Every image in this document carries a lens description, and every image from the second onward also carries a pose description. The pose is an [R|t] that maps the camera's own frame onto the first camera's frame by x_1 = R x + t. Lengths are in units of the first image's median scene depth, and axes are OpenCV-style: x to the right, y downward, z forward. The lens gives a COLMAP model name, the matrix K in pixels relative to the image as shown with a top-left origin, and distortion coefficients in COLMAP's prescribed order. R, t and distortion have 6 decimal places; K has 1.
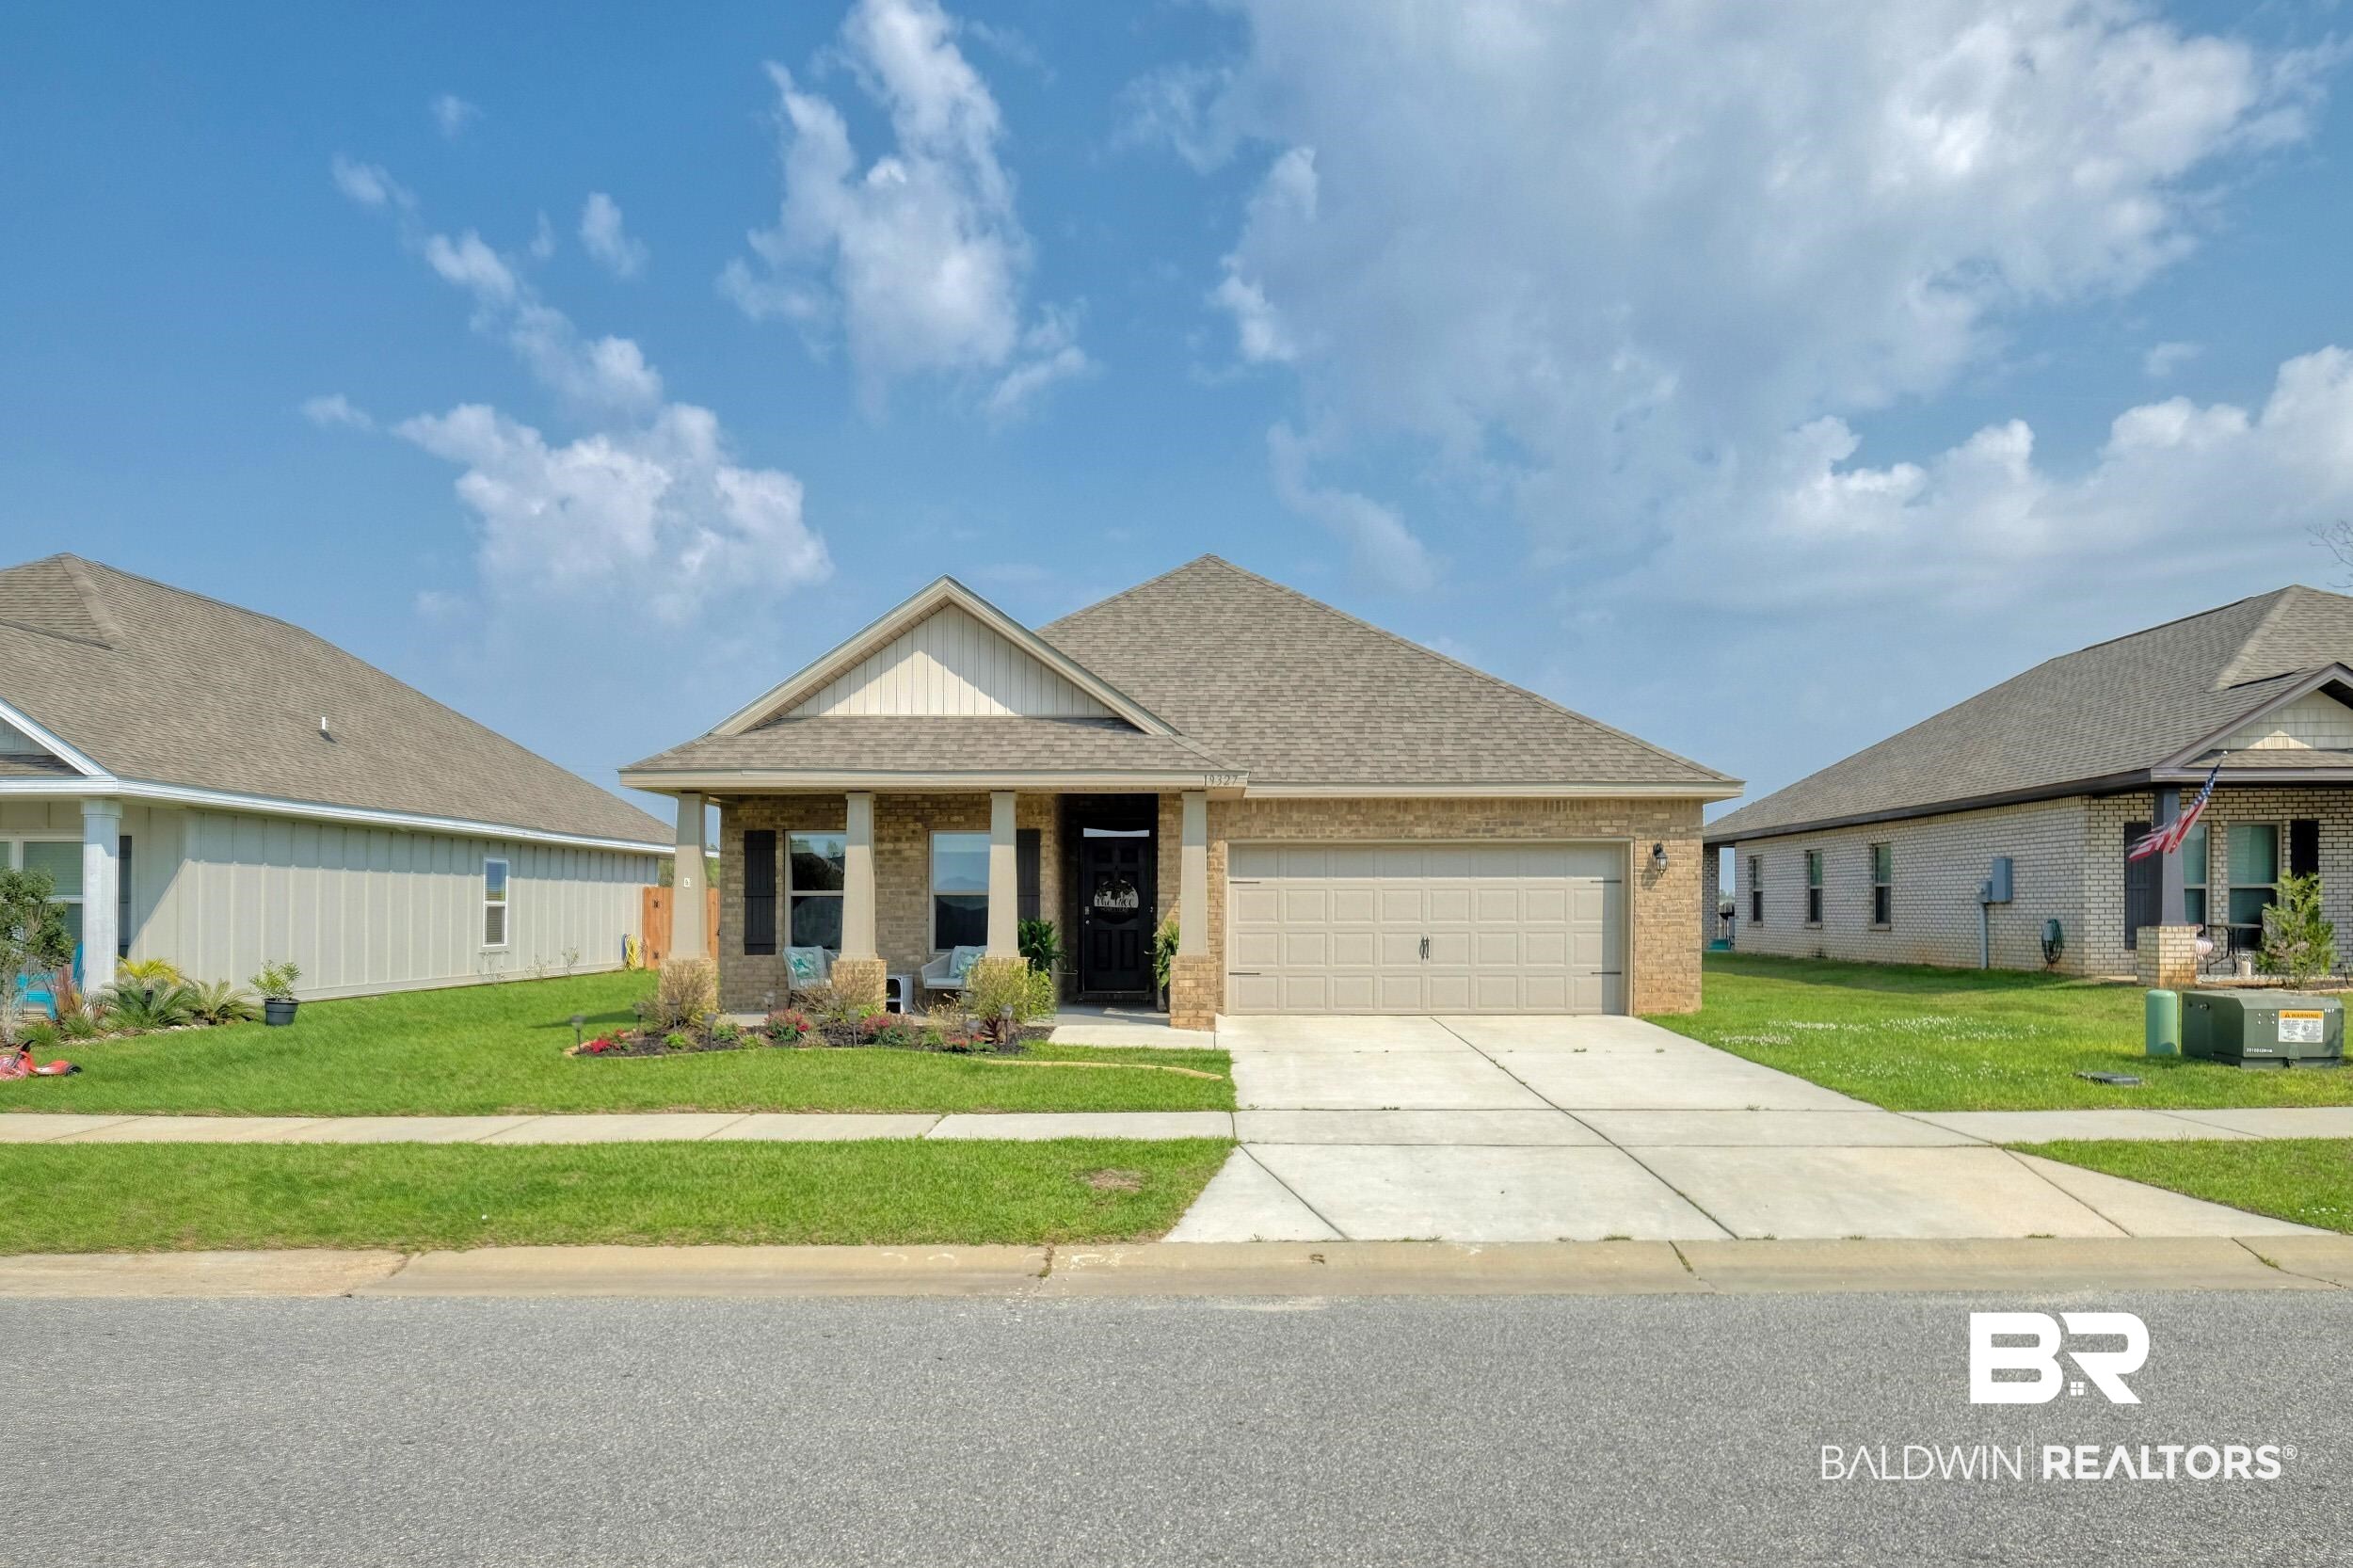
lens RADIAL K [[1533.8, 0, 1124.0], [0, 1533.8, 891.0], [0, 0, 1]] dist [0.004436, -0.000293]
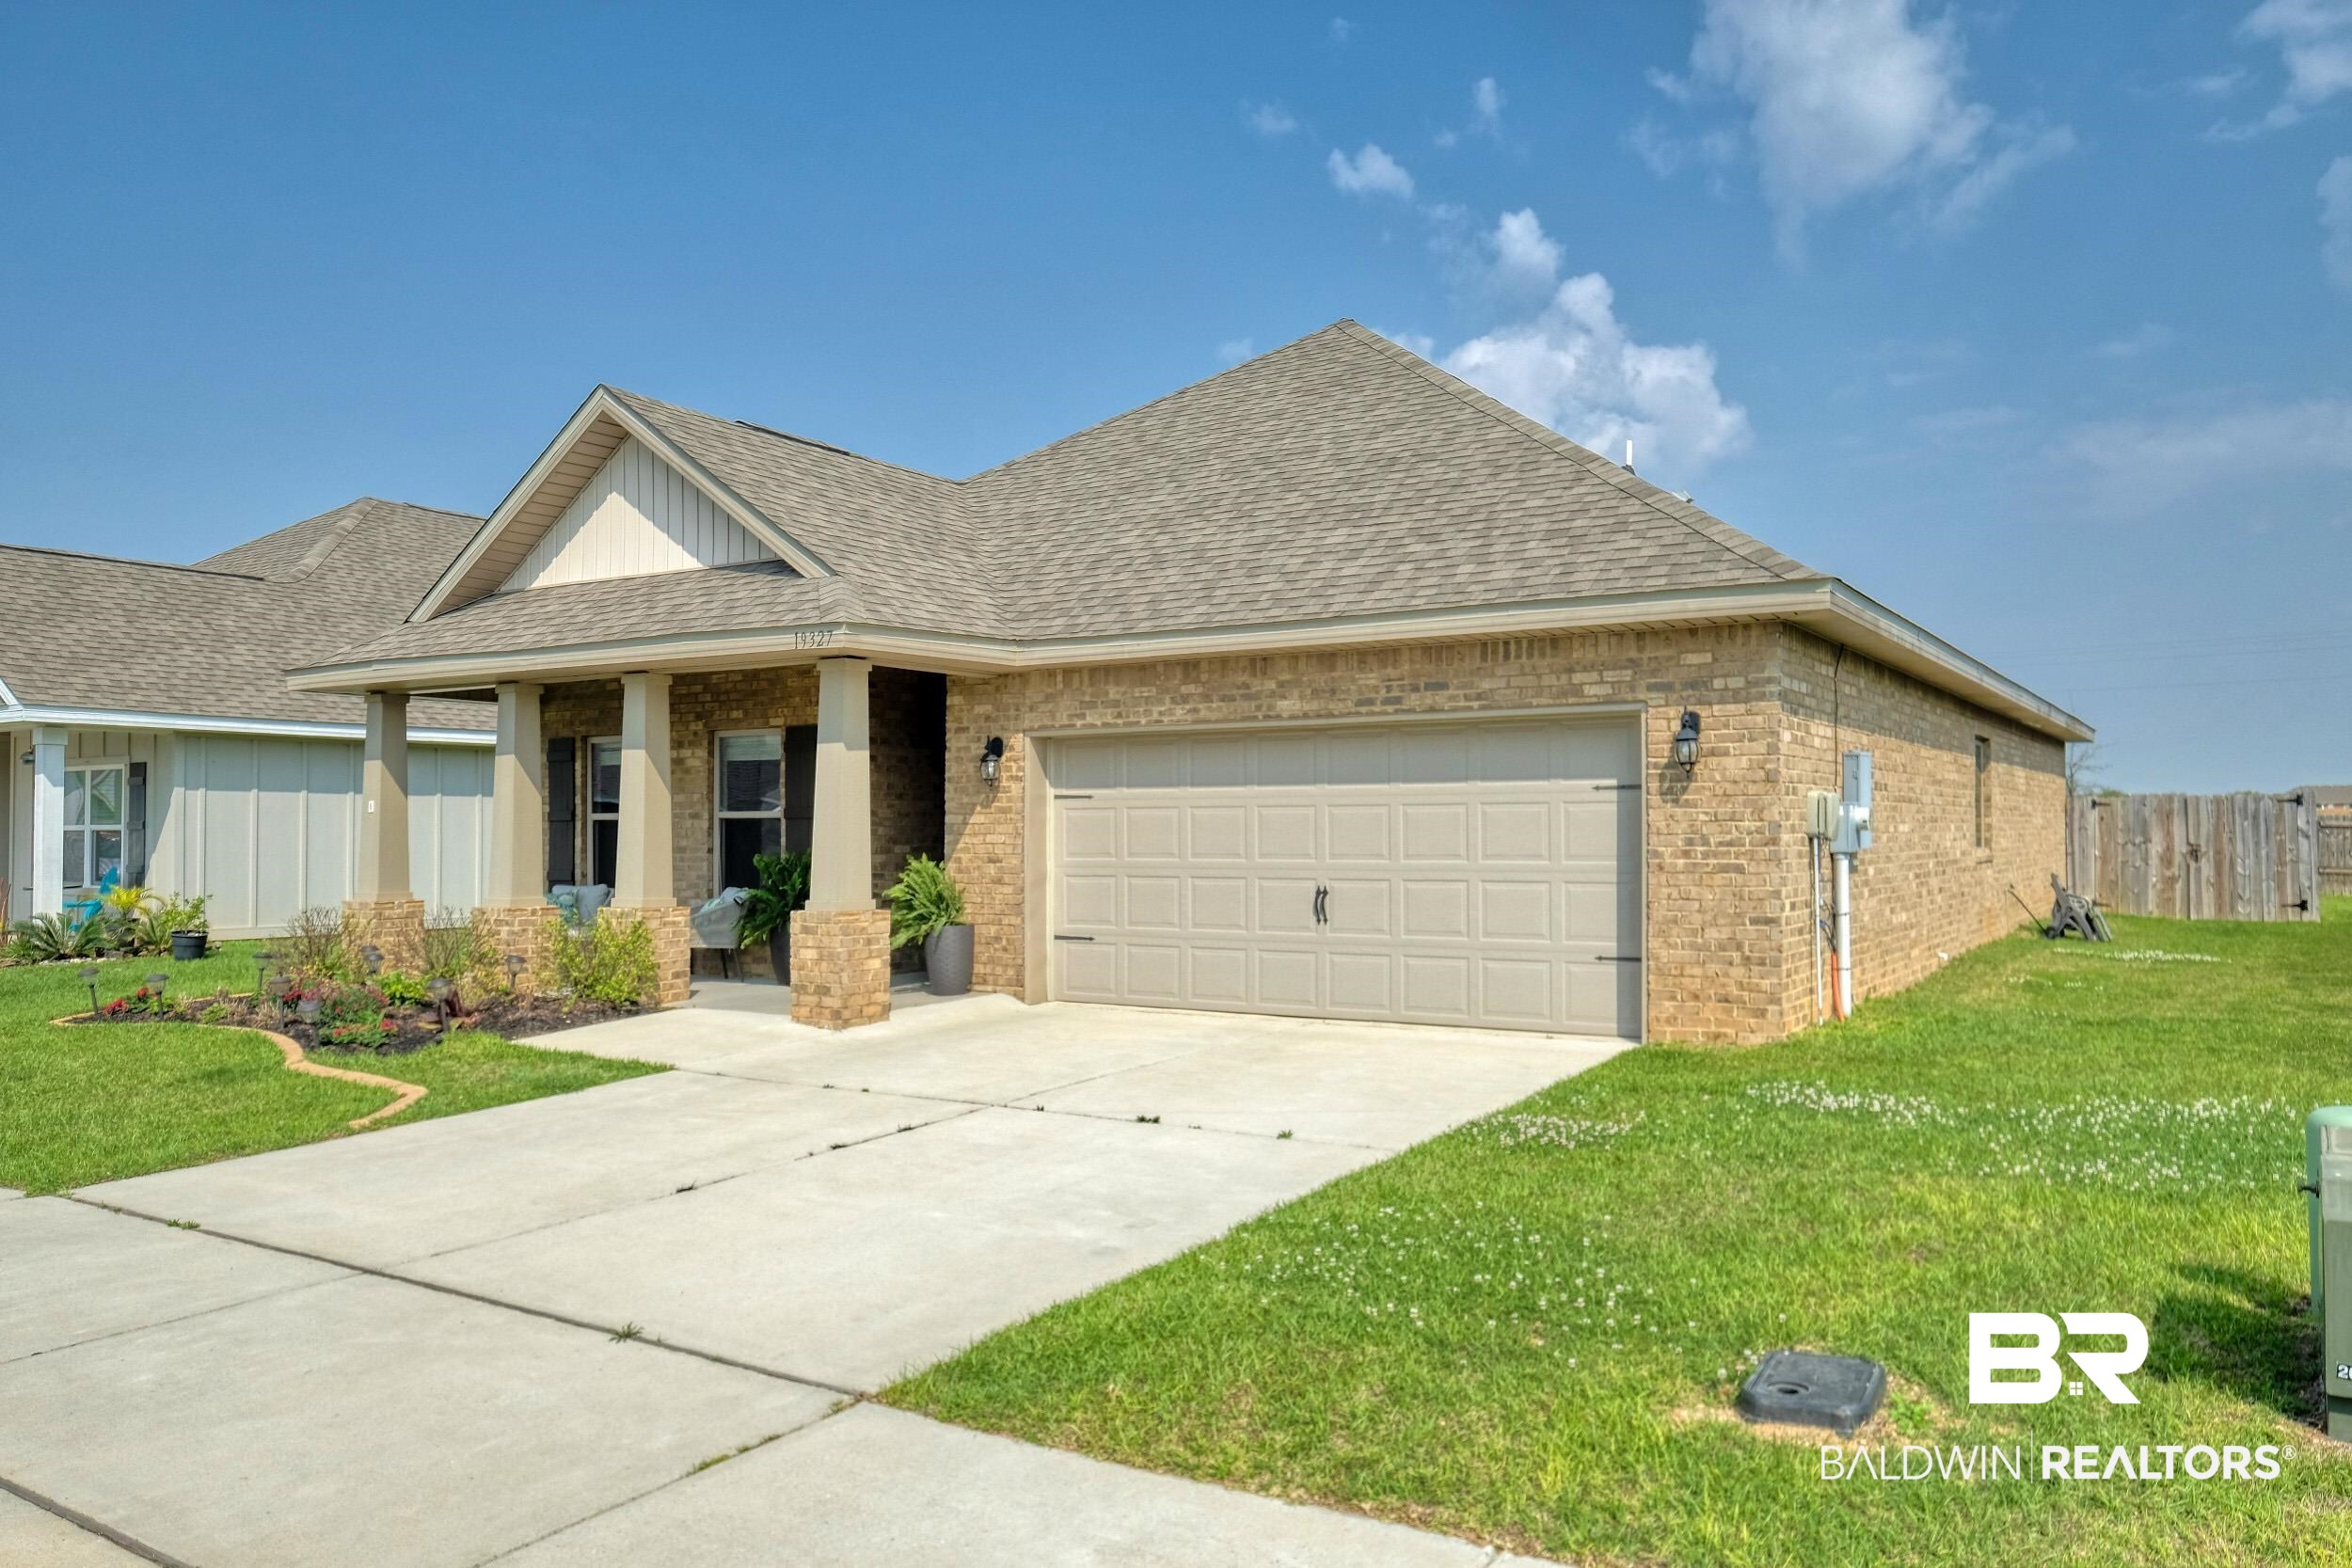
lens RADIAL K [[1671.2, 0, 1135.0], [0, 1671.2, 803.2], [0, 0, 1]] dist [-0.020482, 0.010616]
pose [[0.852581, -0.009295, -0.522513, 0.470705], [0.008659, 0.999956, -0.003660, -0.000036], [0.522524, -0.001404, 0.852623, 0.415204]]
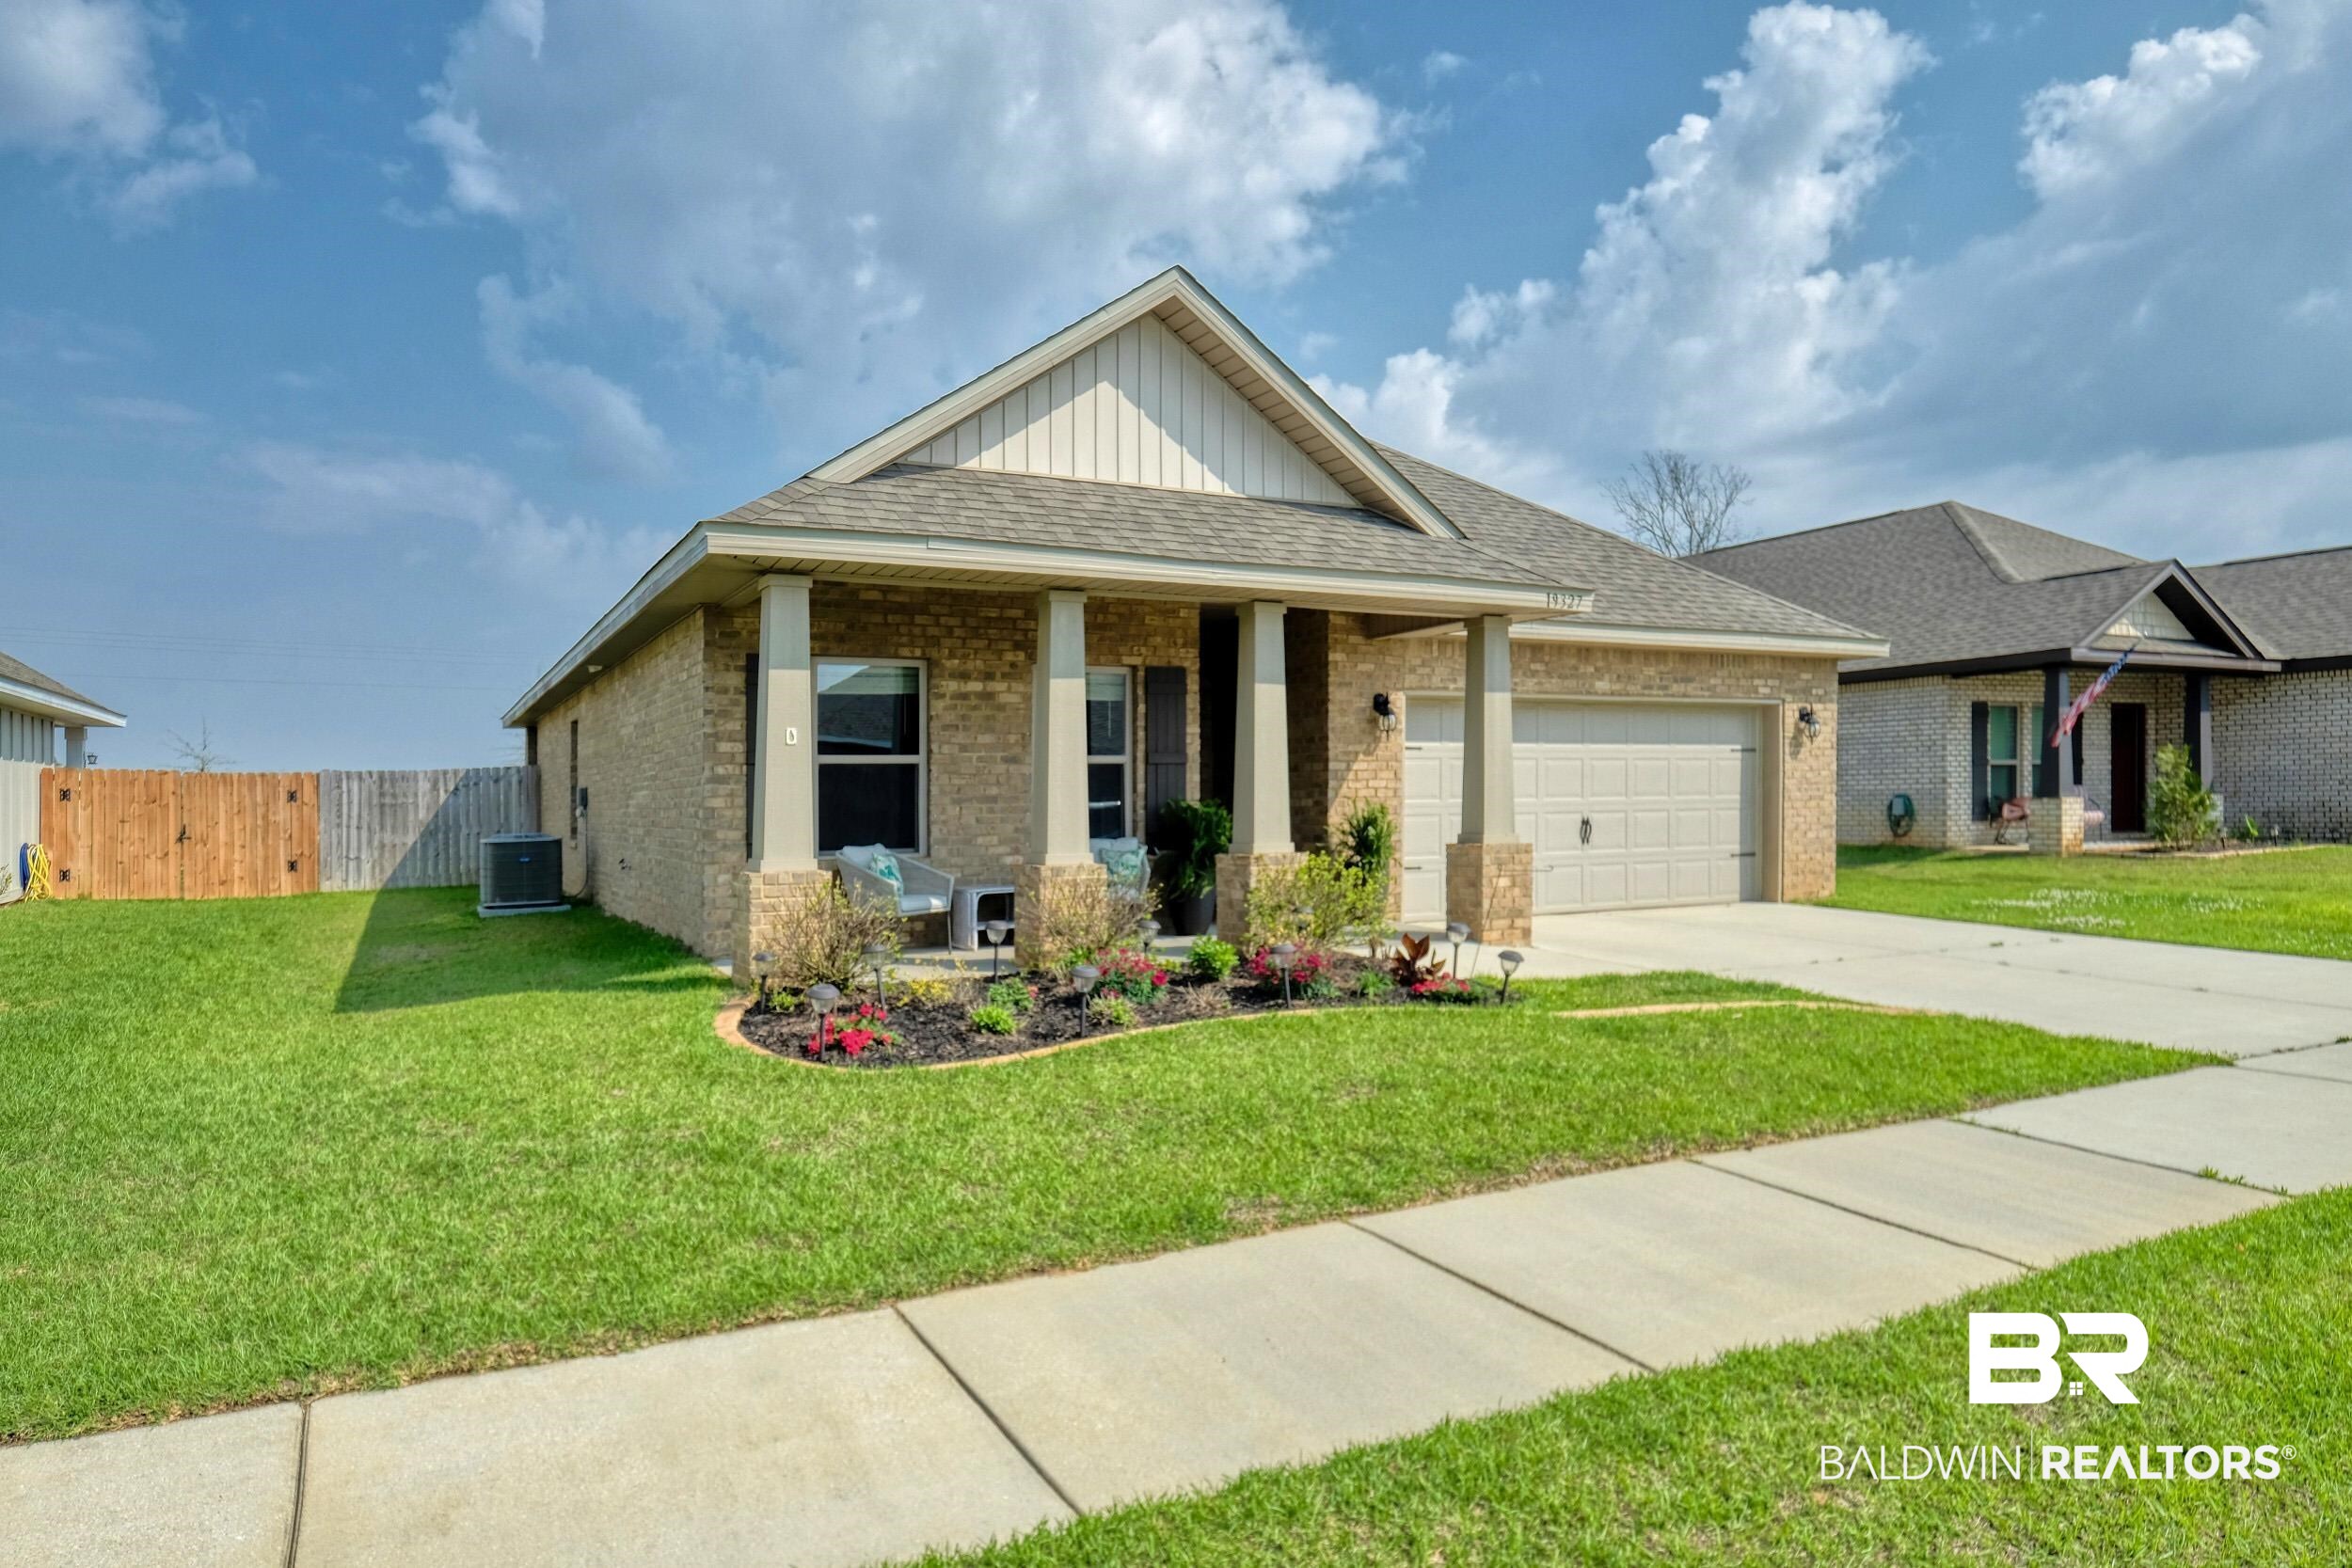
lens RADIAL K [[1533.0, 0, 1161.9], [0, 1533.0, 794.6], [0, 0, 1]] dist [0.004436, -0.000293]
pose [[0.873043, -0.005964, 0.487608, -0.399779], [0.004258, 0.999980, 0.004607, 0.013547], [-0.487625, -0.001946, 0.873051, 0.396783]]
